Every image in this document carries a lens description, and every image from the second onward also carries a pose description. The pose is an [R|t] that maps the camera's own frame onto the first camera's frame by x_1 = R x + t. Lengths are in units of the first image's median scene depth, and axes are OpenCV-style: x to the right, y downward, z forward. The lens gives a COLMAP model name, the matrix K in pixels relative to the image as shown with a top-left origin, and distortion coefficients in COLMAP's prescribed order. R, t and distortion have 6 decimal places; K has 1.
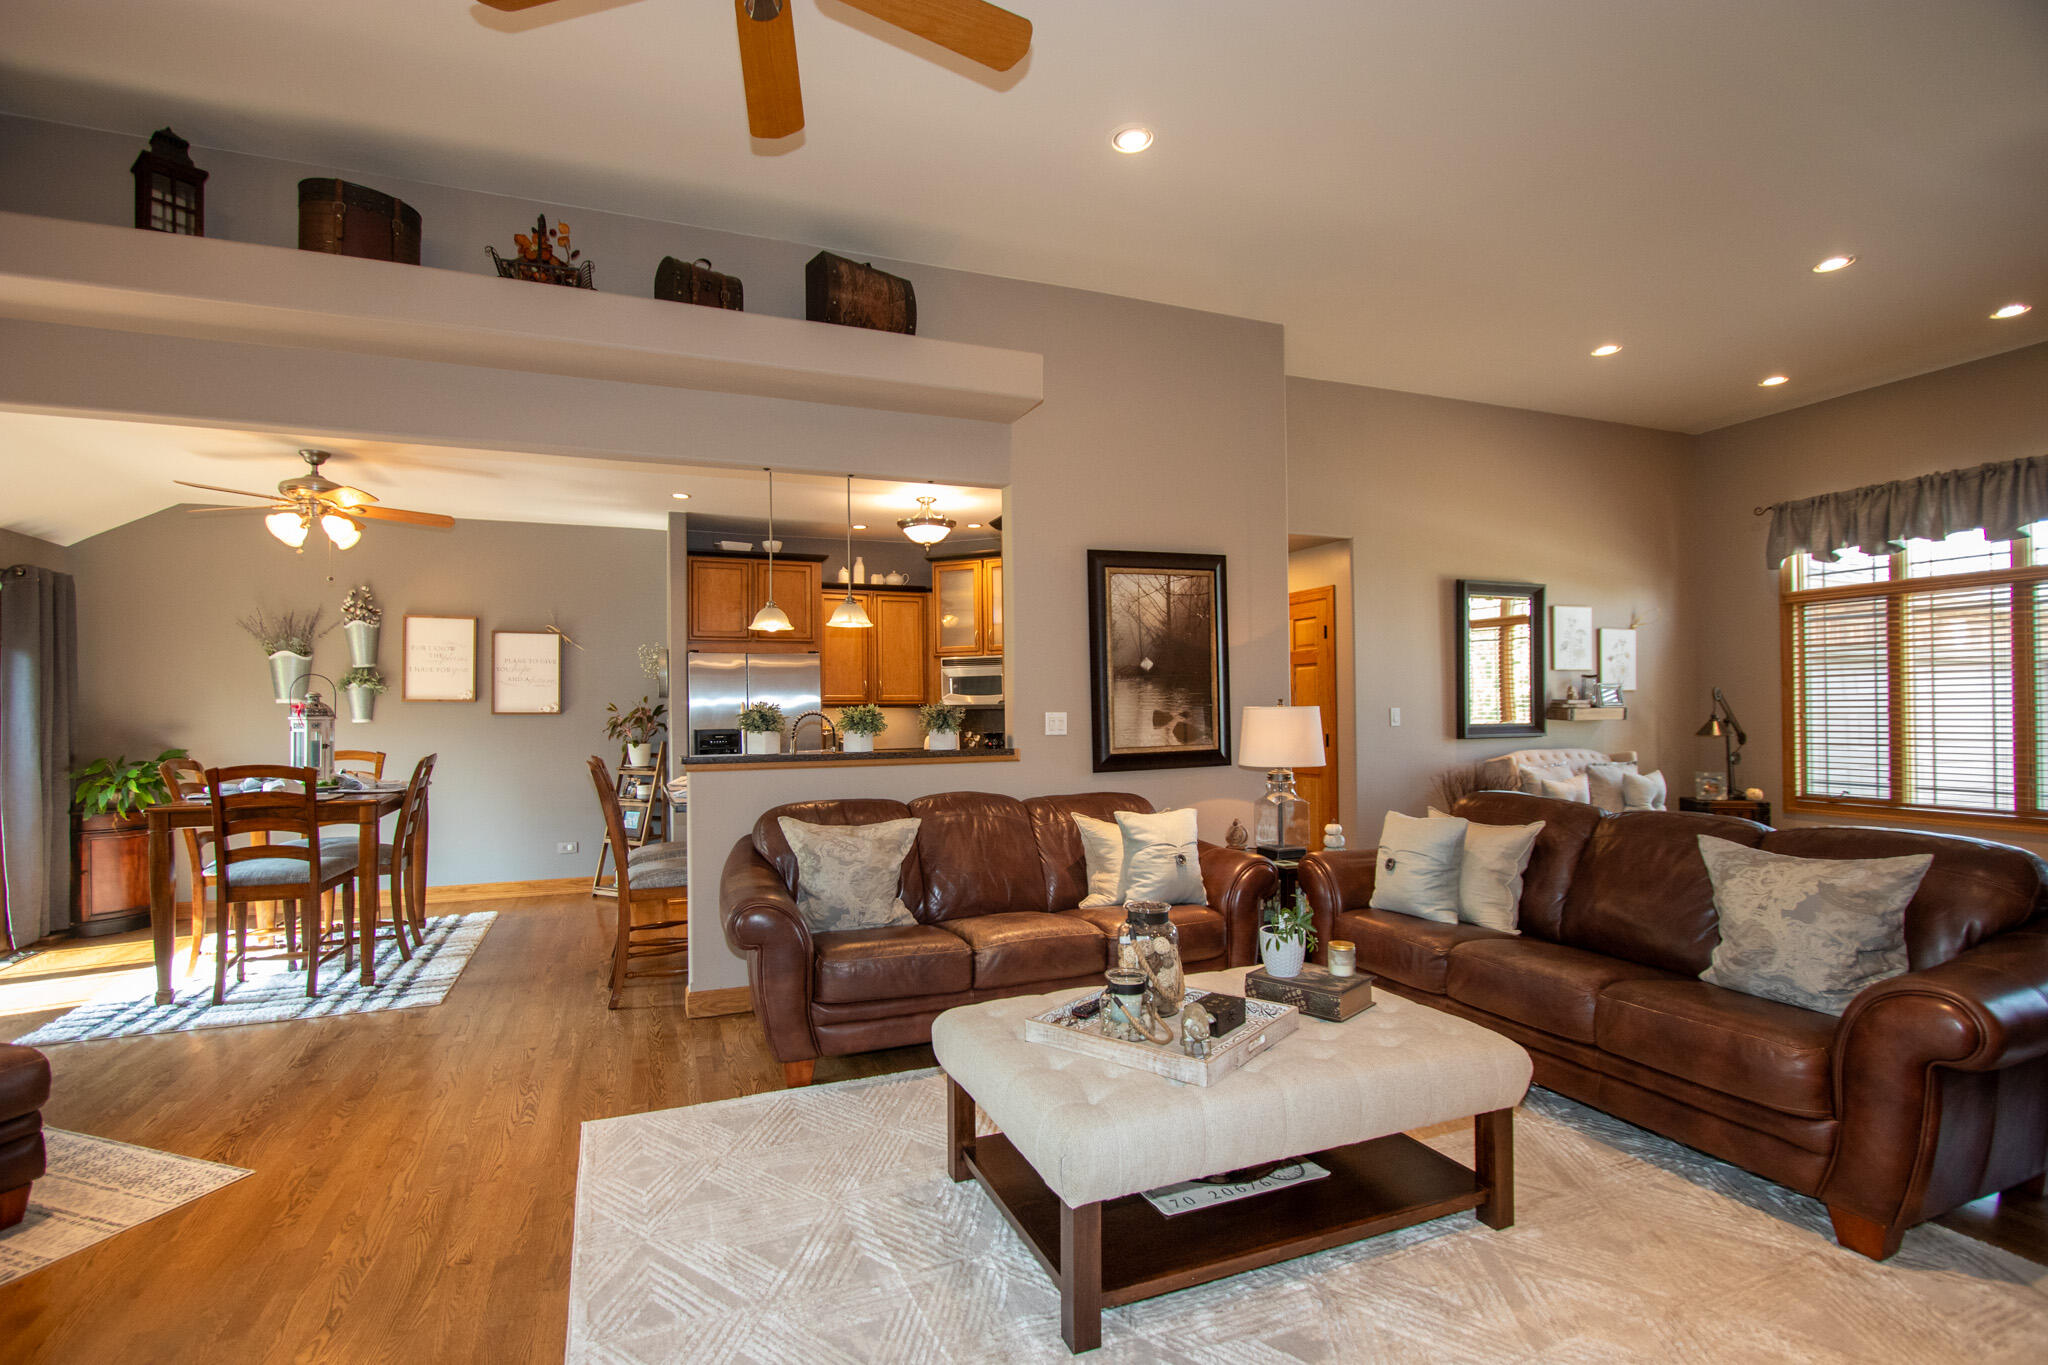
lens RADIAL K [[936.0, 0, 1014.7], [0, 936.0, 700.0], [0, 0, 1]] dist [-0.013415, 0.001136]
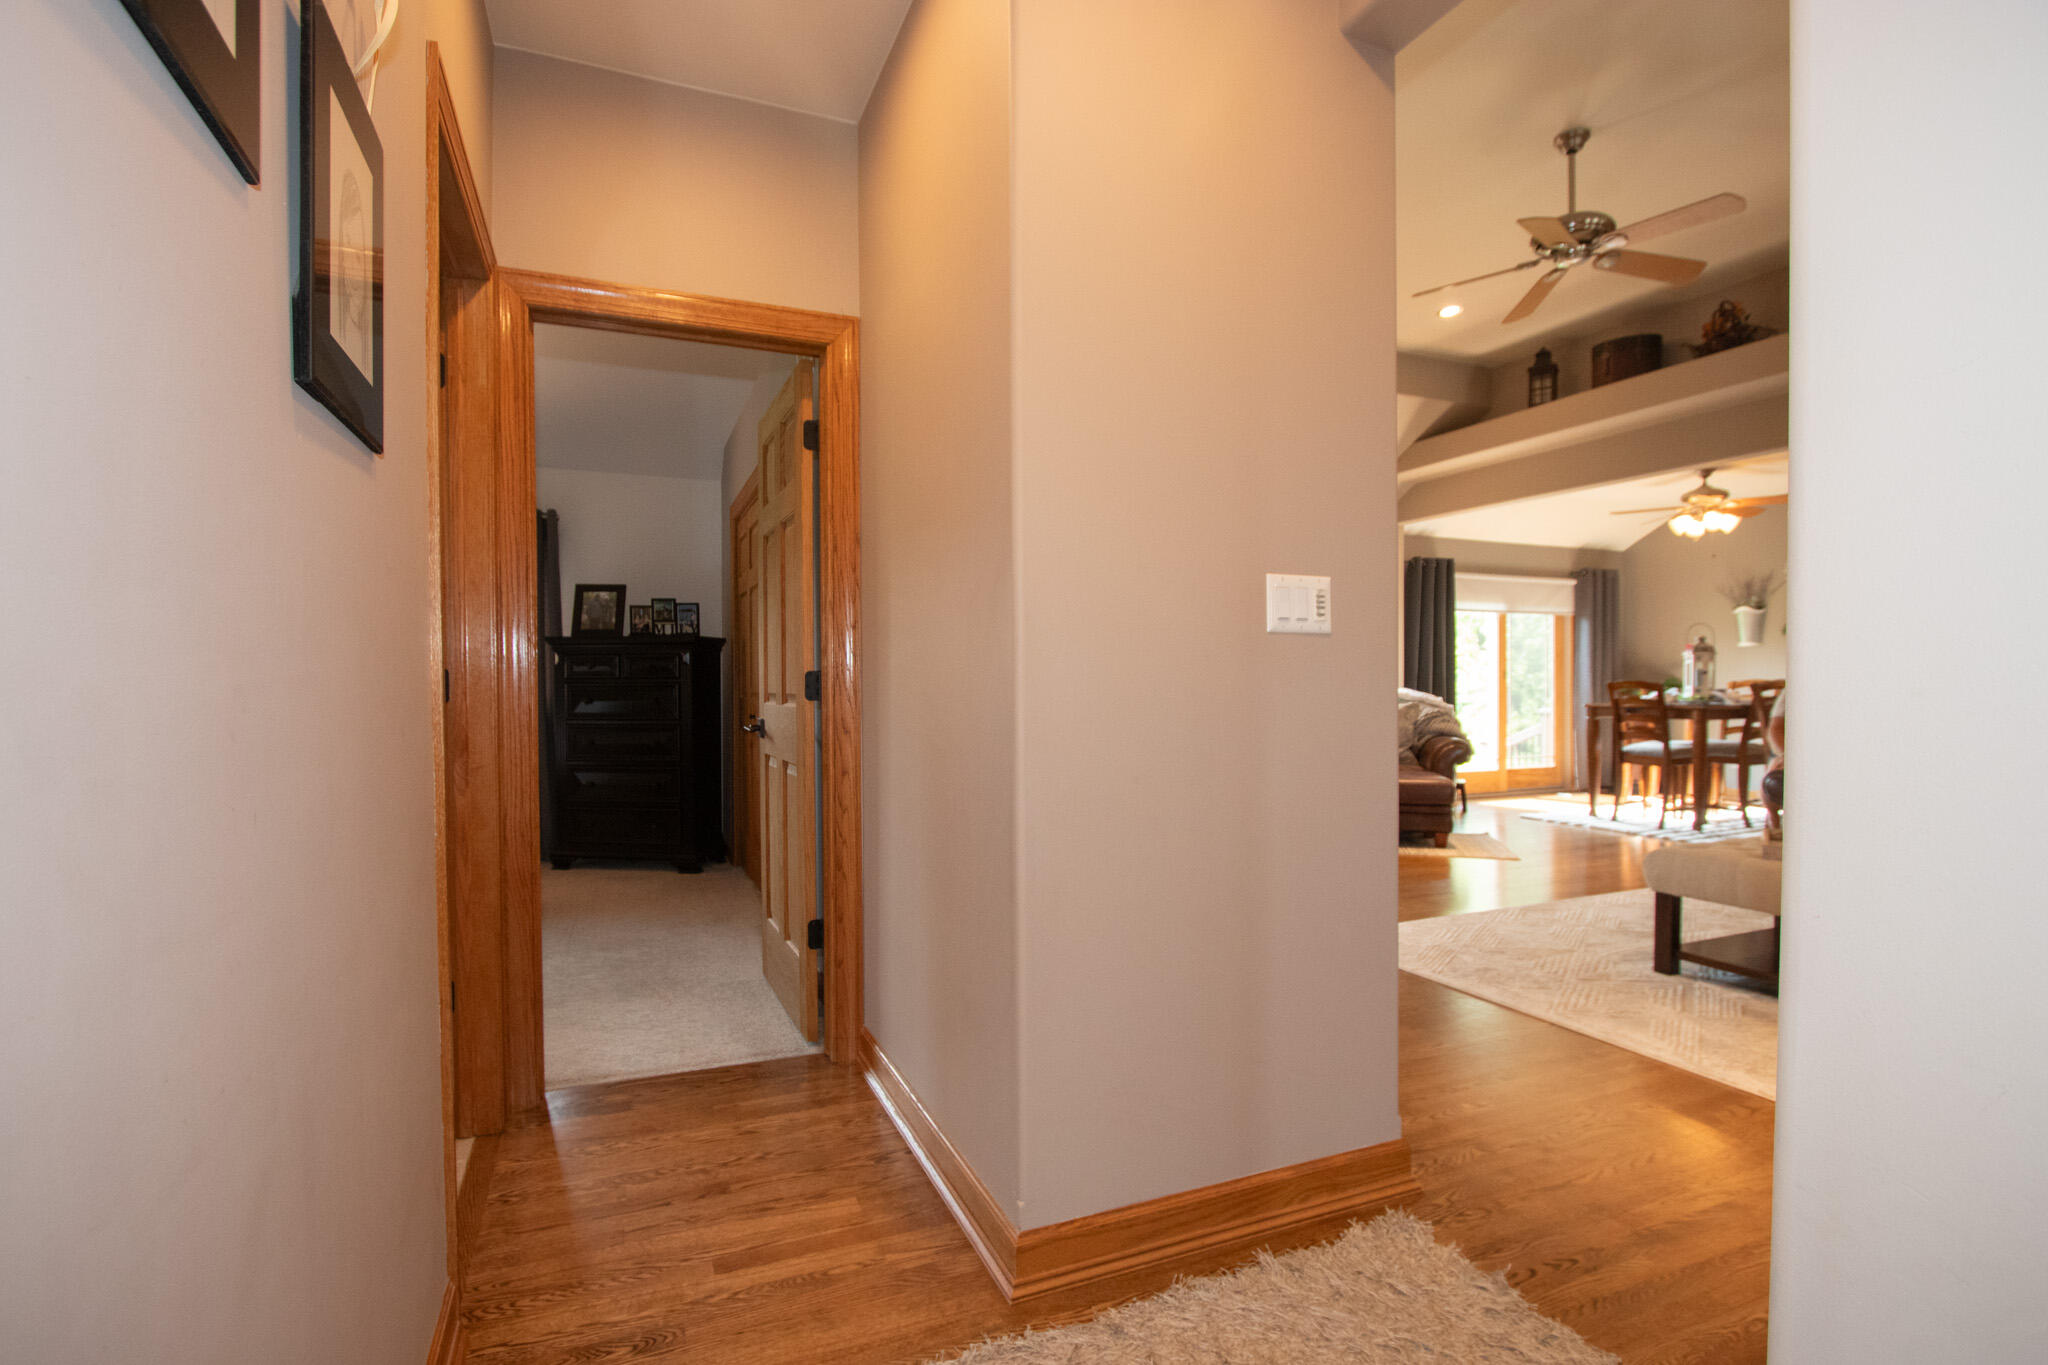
lens RADIAL K [[936.0, 0, 1014.7], [0, 936.0, 700.0], [0, 0, 1]] dist [-0.013415, 0.001136]
pose [[0.028340, 0.029747, -0.999156, 0.530807], [0.017190, 0.999395, 0.030242, 0.023292], [0.999451, -0.018032, 0.027811, -0.097841]]
